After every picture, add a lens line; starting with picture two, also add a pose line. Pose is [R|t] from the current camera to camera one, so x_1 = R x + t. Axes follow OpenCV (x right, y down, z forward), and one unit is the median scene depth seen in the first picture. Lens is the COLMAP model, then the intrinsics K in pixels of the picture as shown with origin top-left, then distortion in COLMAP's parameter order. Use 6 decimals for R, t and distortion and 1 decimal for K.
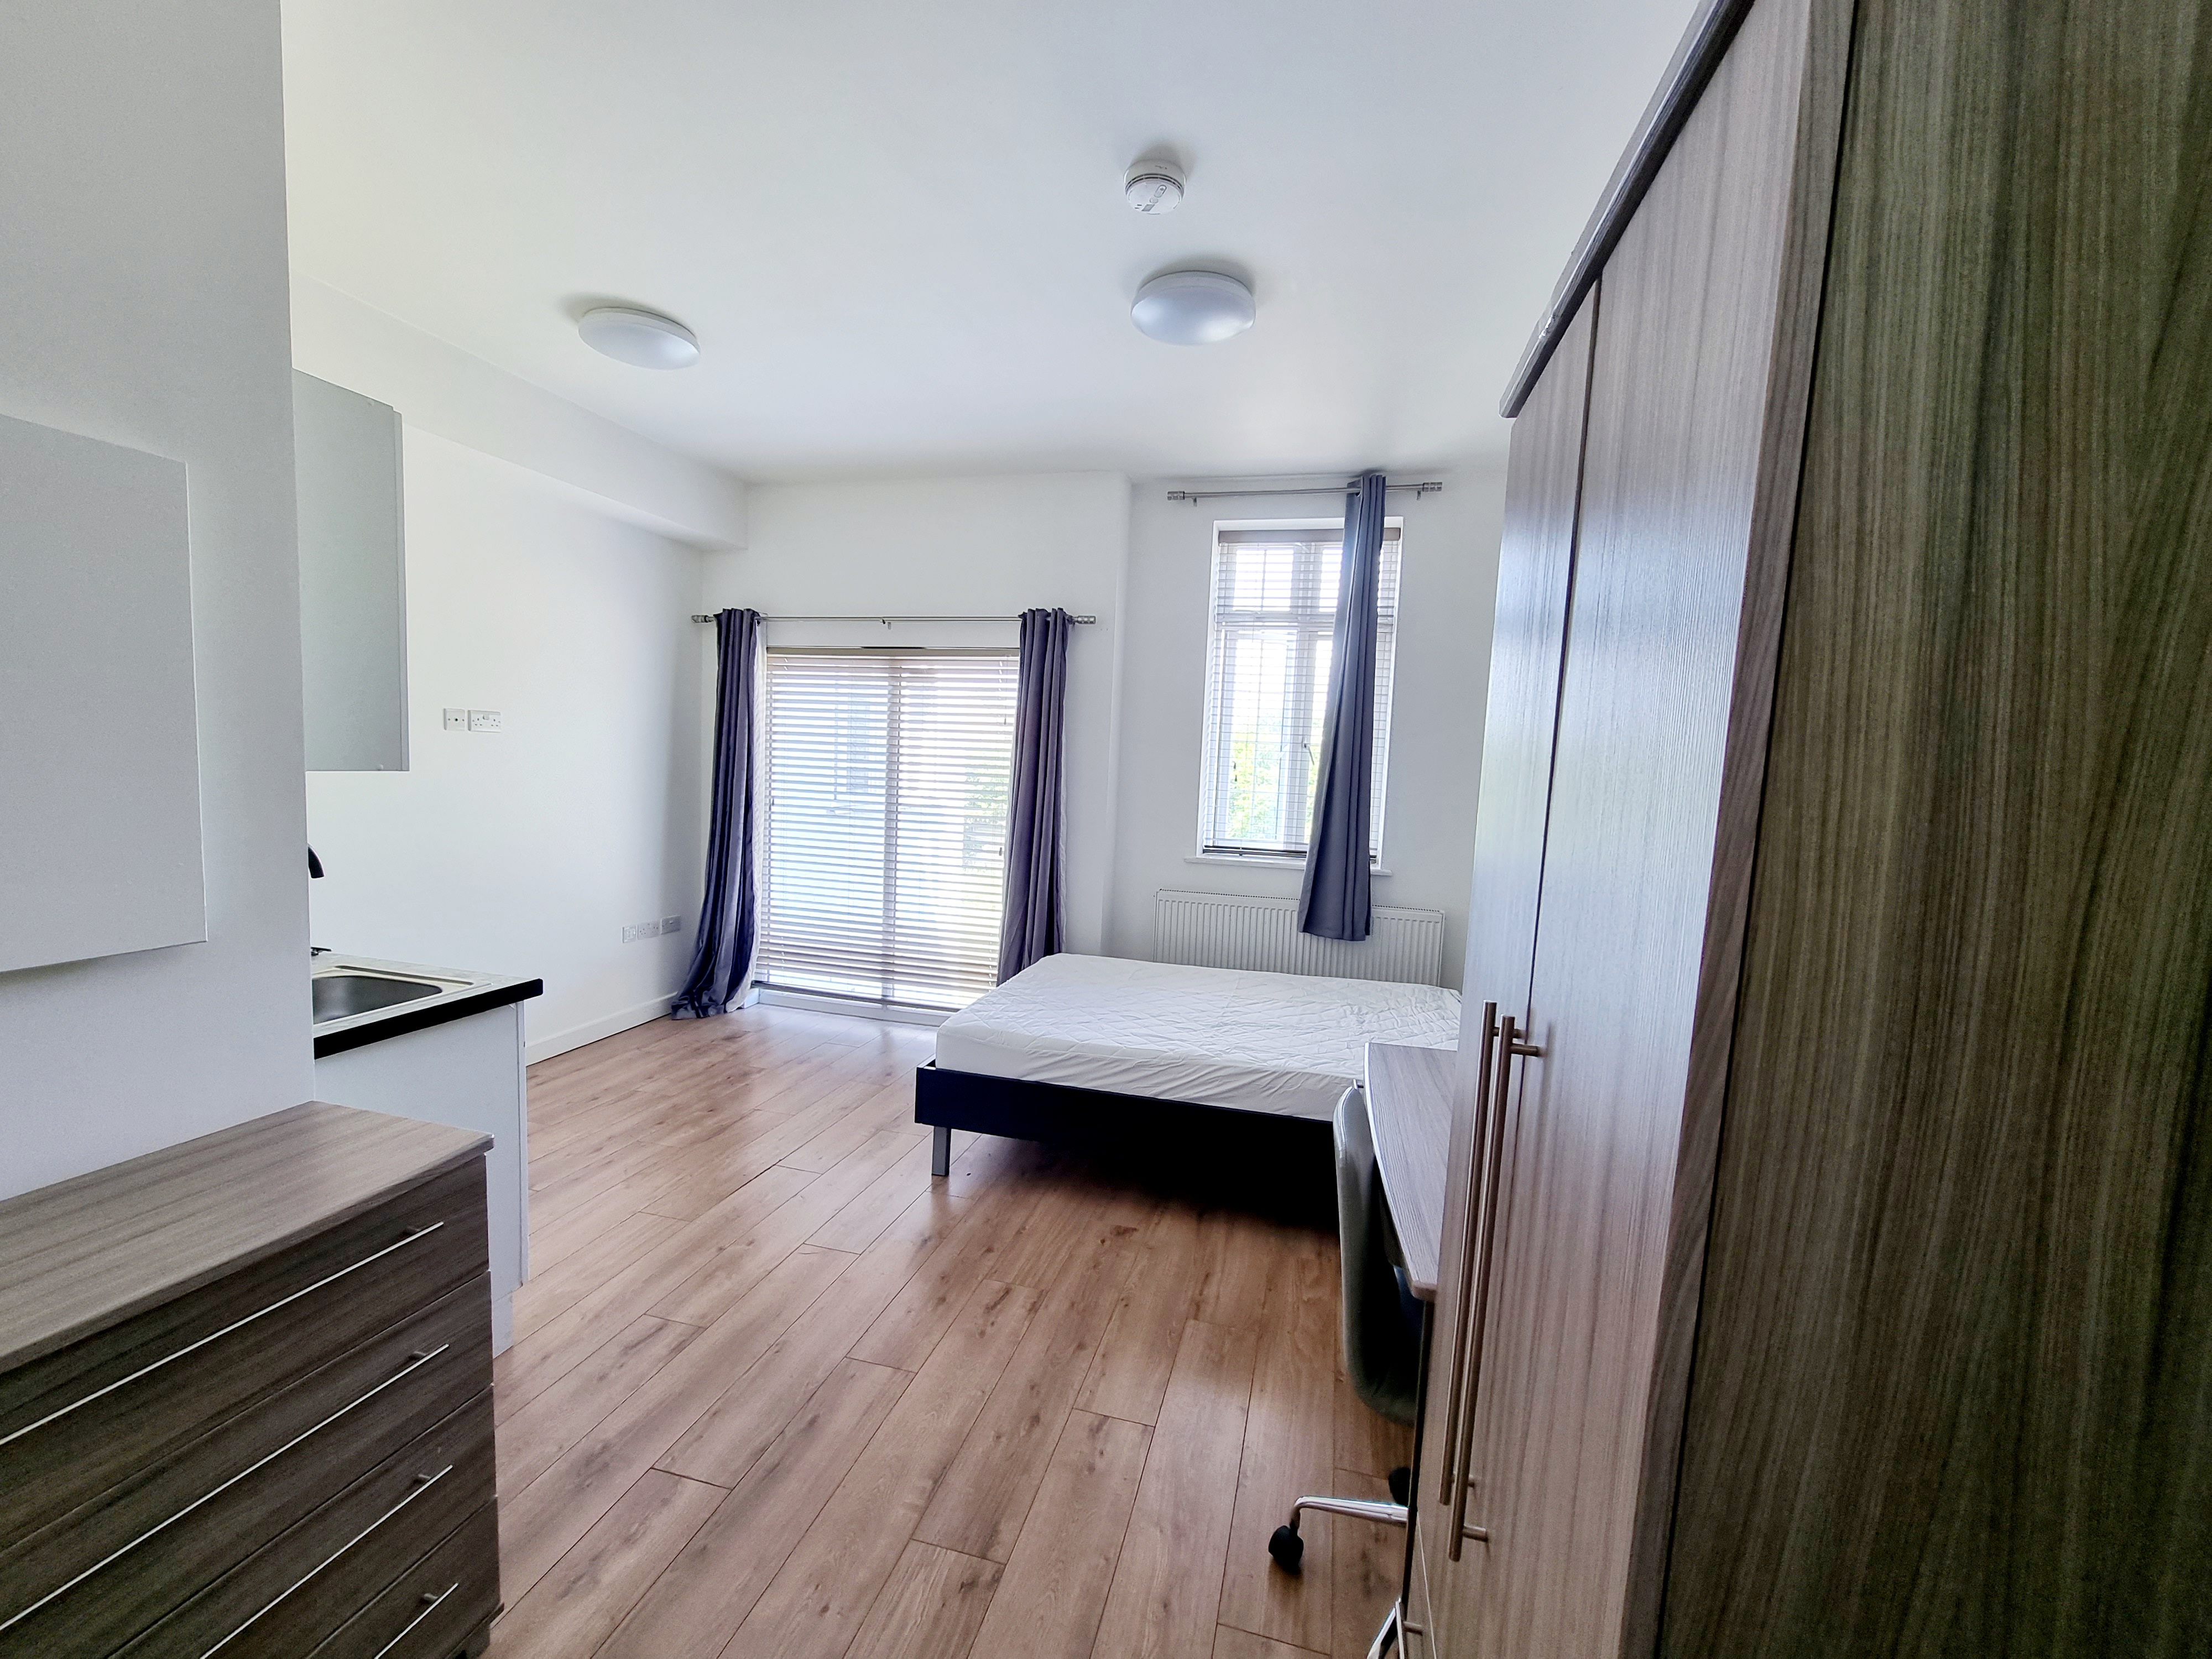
lens RADIAL K [[915.2, 0, 1101.1], [0, 915.2, 841.0], [0, 0, 1]] dist [-0.004110, 0.000710]
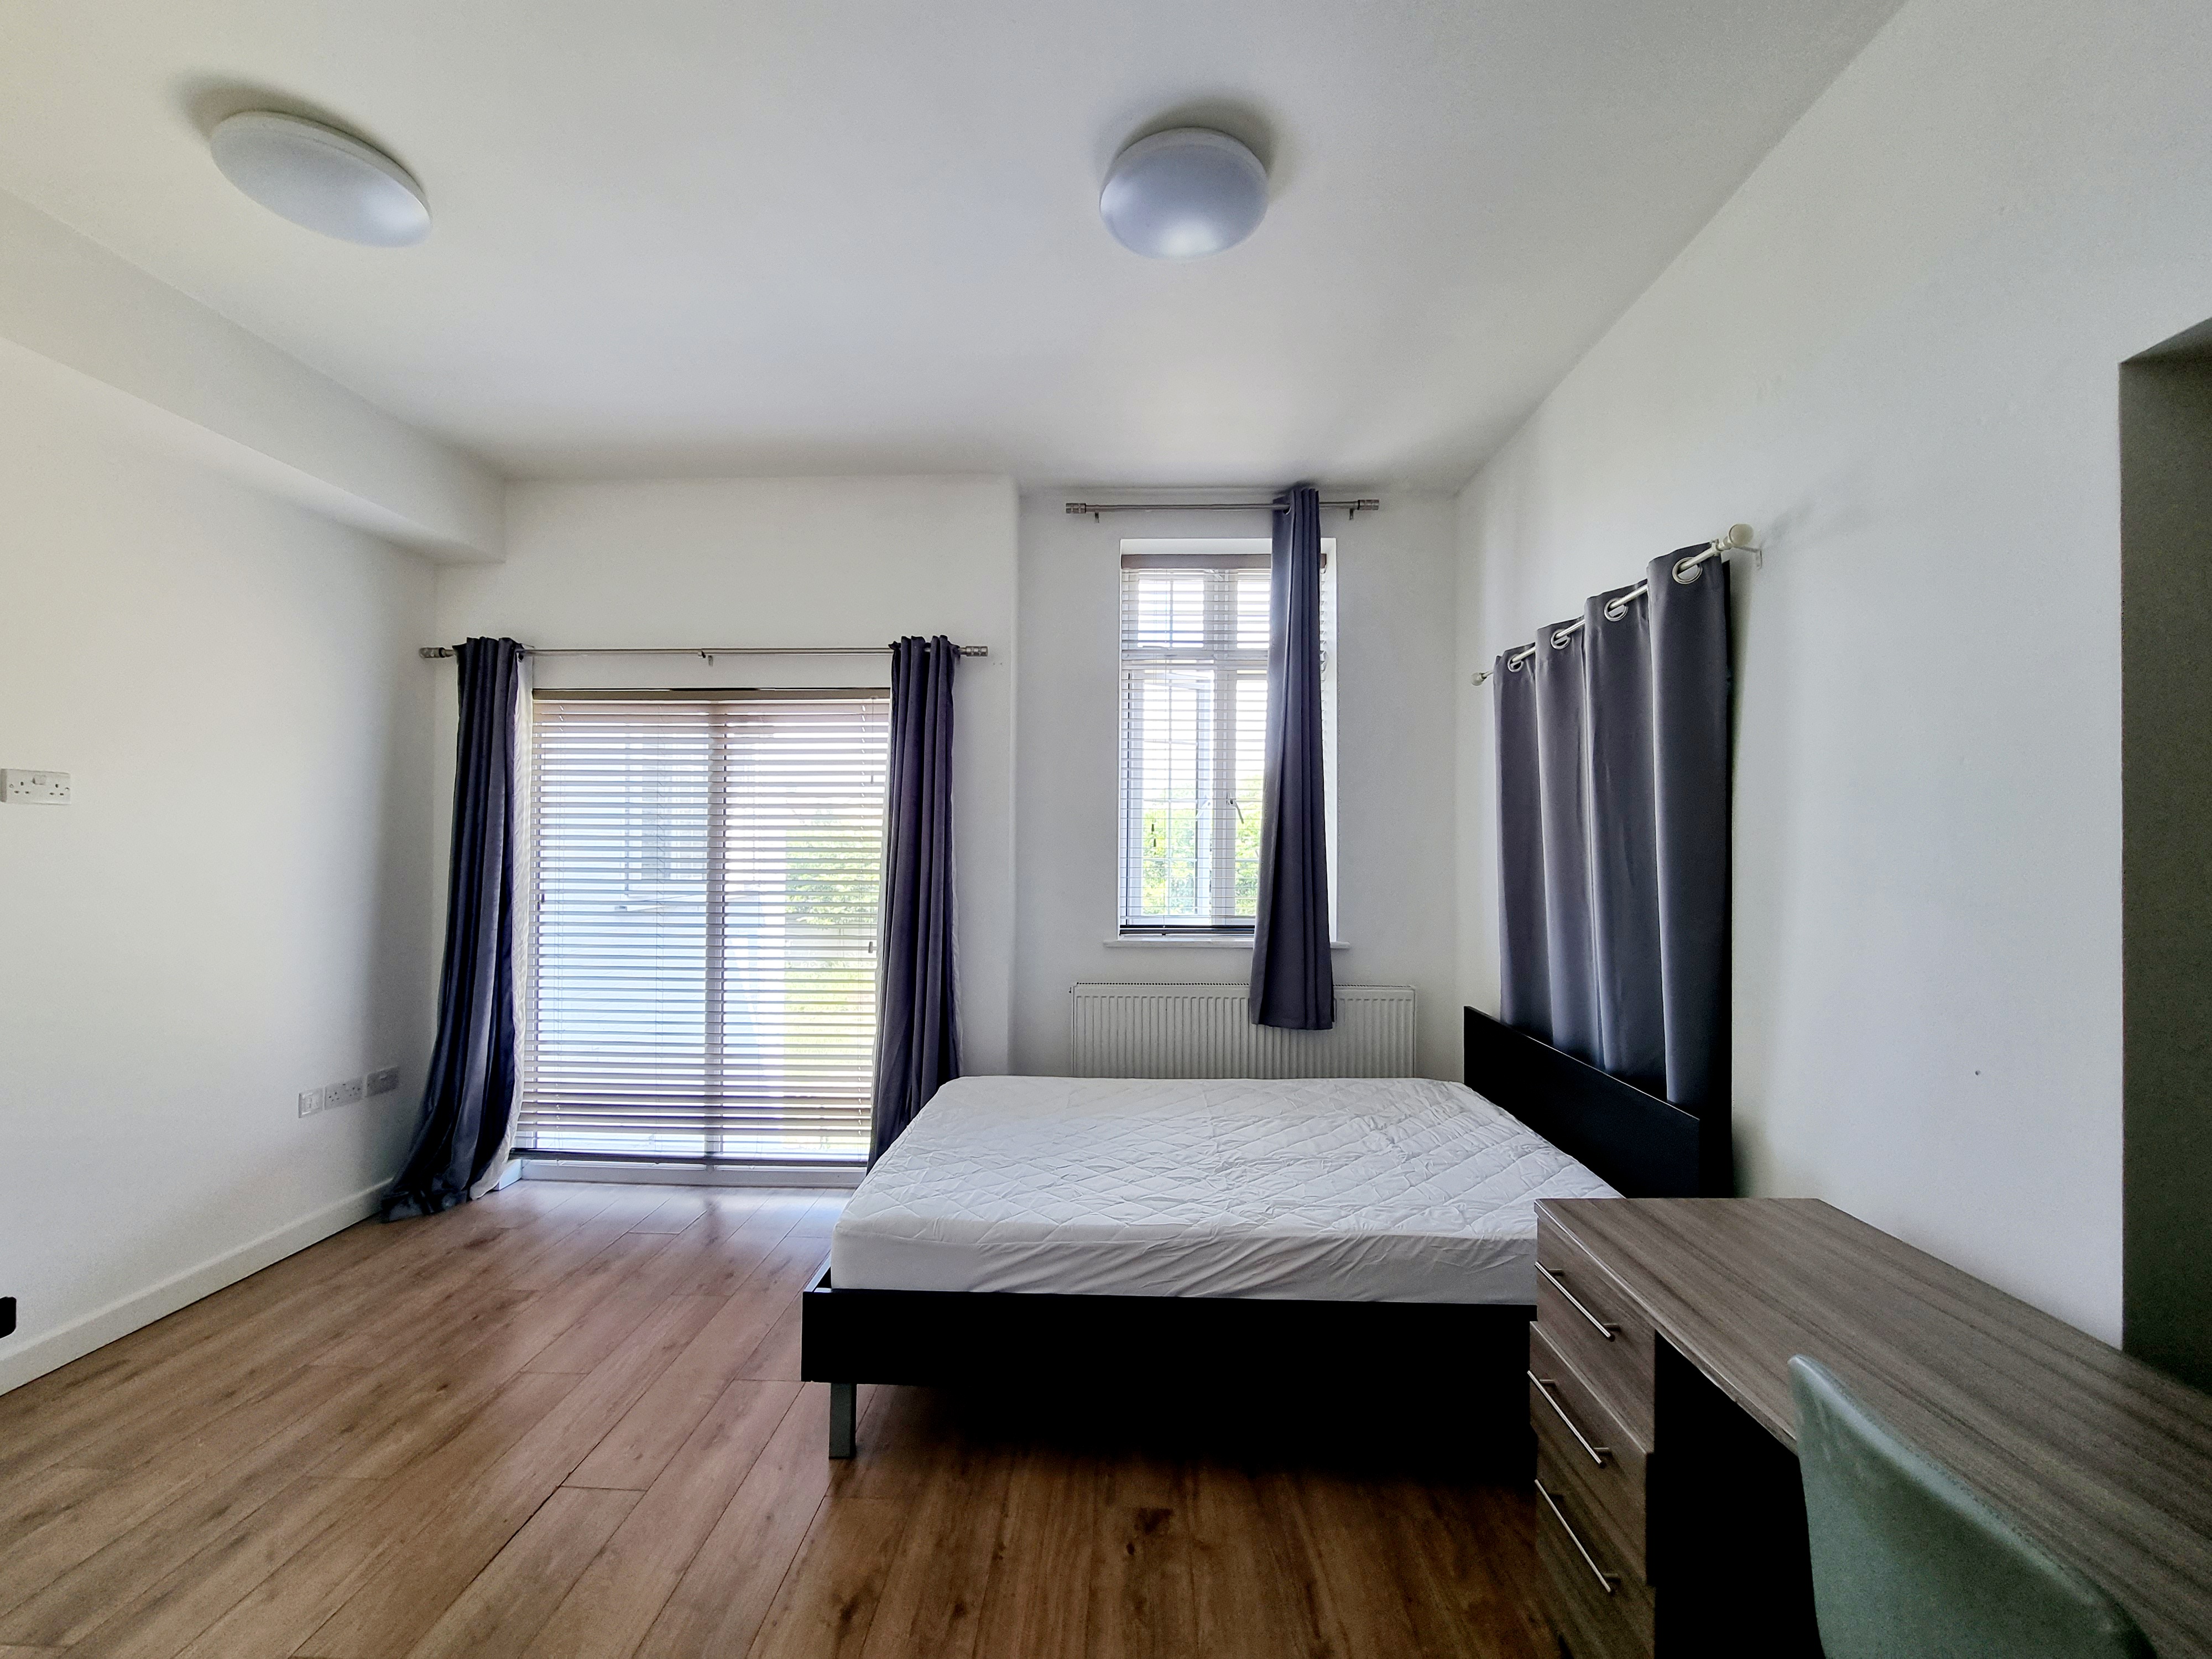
lens RADIAL K [[915.2, 0, 1101.1], [0, 915.2, 841.0], [0, 0, 1]] dist [-0.004110, 0.000710]
pose [[0.975890, -0.035227, 0.215402, -0.085546], [0.054605, 0.994911, -0.084680, -0.001937], [-0.211323, 0.094401, 0.972847, 0.206065]]
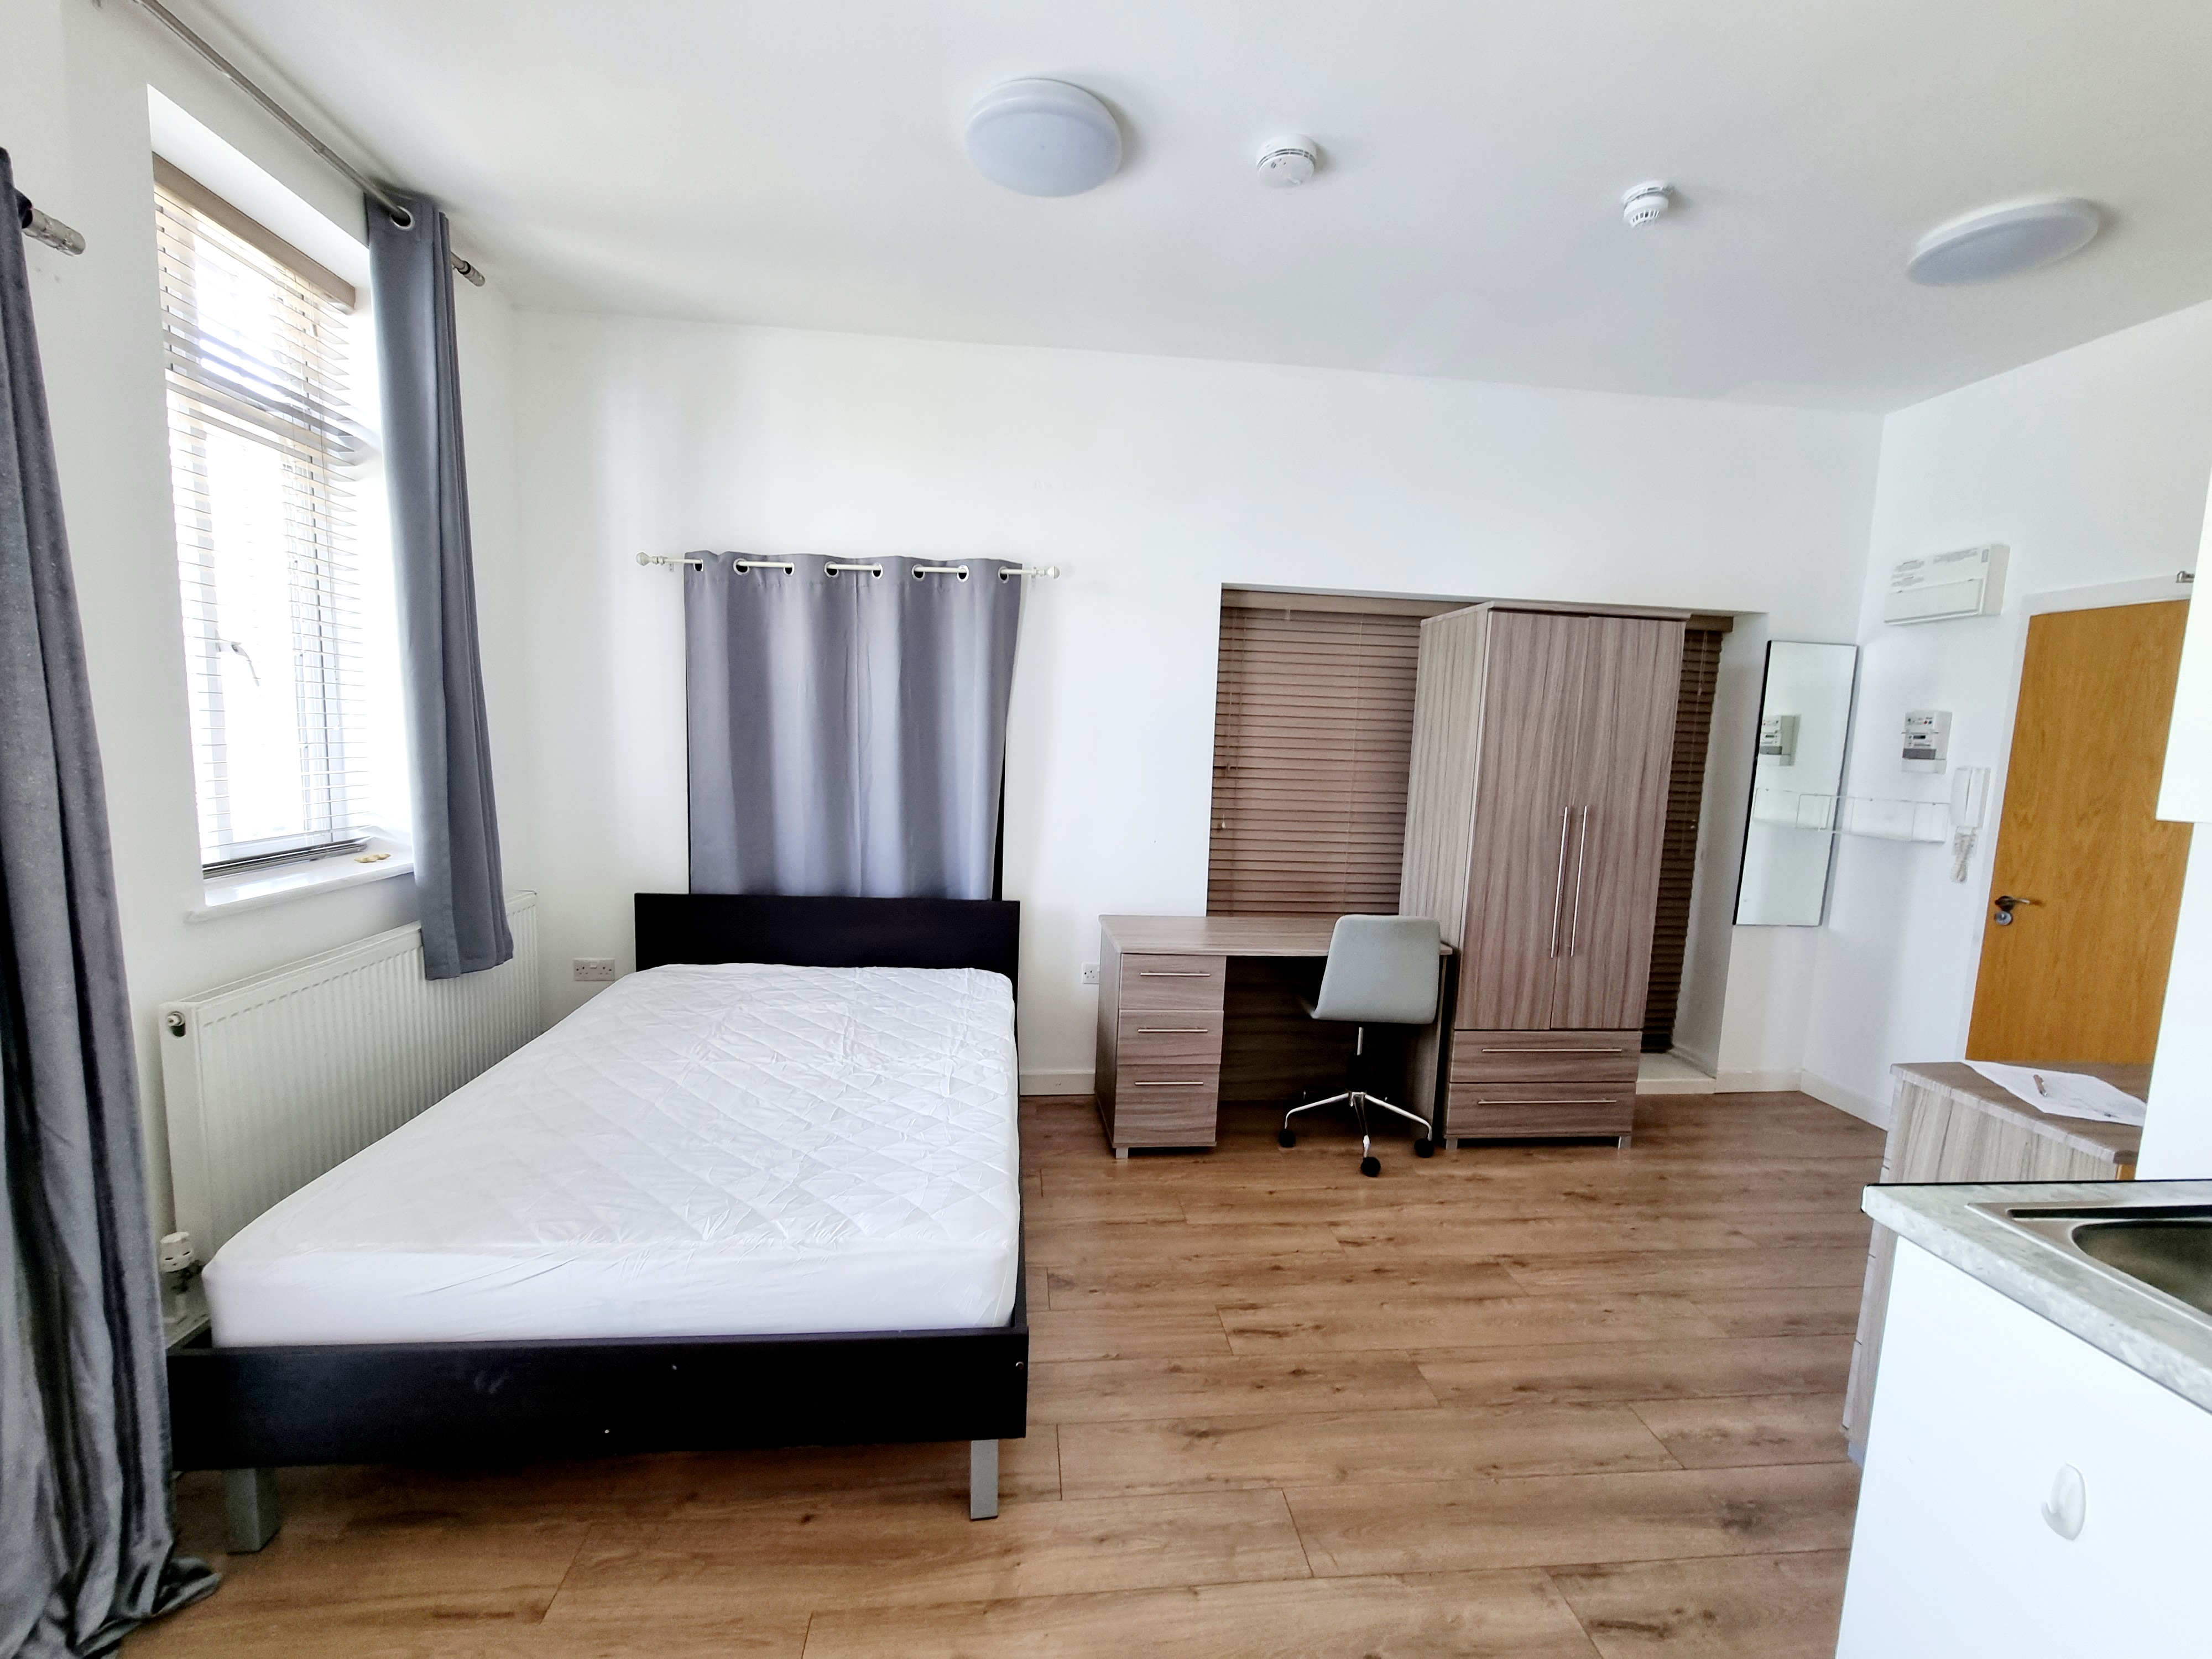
lens RADIAL K [[915.2, 0, 1101.1], [0, 915.2, 841.0], [0, 0, 1]] dist [-0.004110, 0.000710]
pose [[-0.343321, -0.161609, 0.925210, -0.440886], [0.031390, 0.982560, 0.183274, -0.079331], [-0.938694, 0.091964, -0.332260, 0.758181]]
